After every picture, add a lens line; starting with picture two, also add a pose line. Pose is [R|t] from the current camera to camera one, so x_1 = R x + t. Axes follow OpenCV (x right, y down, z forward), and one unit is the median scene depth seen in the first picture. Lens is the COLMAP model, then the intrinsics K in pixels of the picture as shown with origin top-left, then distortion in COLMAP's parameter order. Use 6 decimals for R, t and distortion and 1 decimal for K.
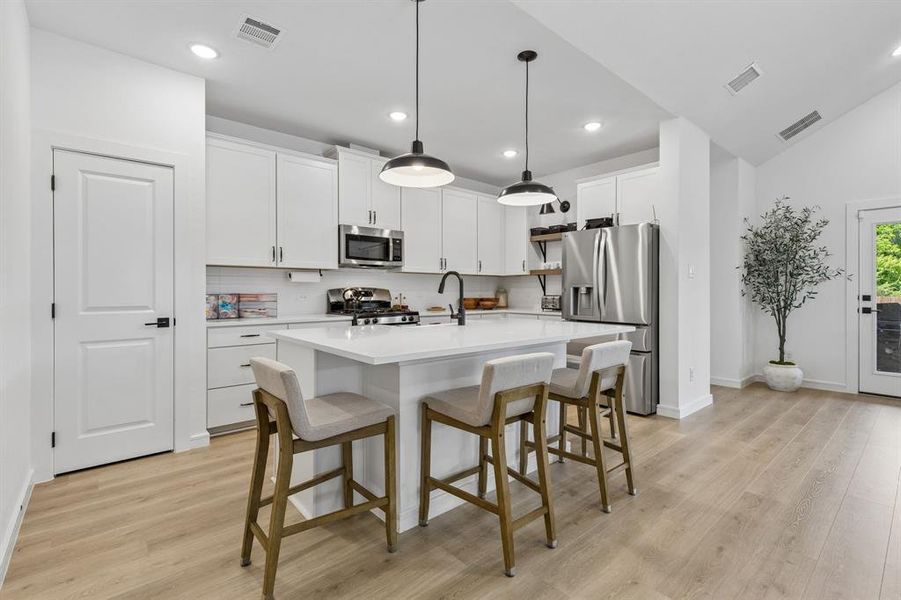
lens RADIAL K [[407.4, 0, 453.8], [0, 407.4, 293.7], [0, 0, 1]] dist [0.009418, -0.000197]
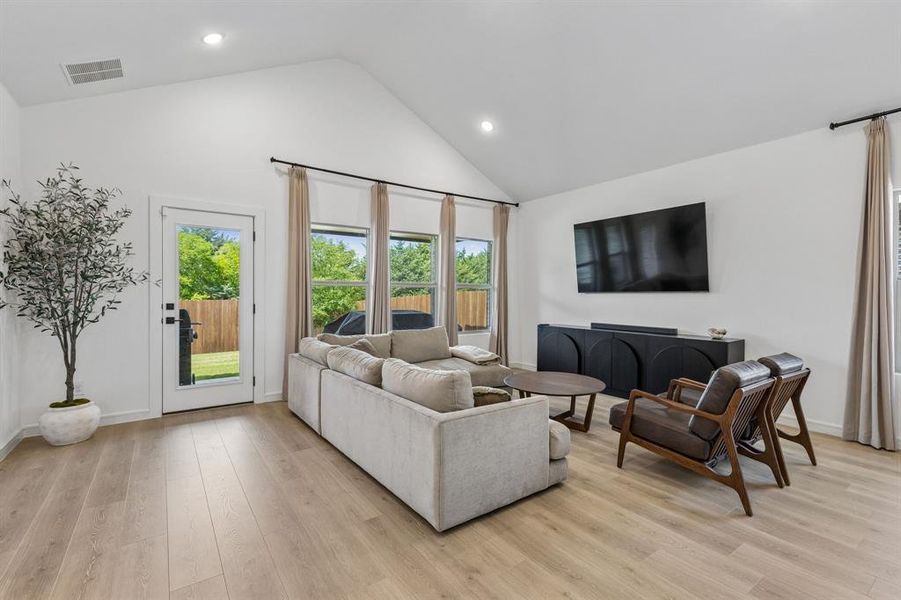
lens RADIAL K [[407.4, 0, 455.6], [0, 407.4, 295.8], [0, 0, 1]] dist [0.009418, -0.000197]
pose [[0.087485, -0.003248, 0.996161, 0.162366], [0.004153, 0.999987, 0.002895, -0.011686], [-0.996157, 0.003884, 0.087497, 0.284266]]
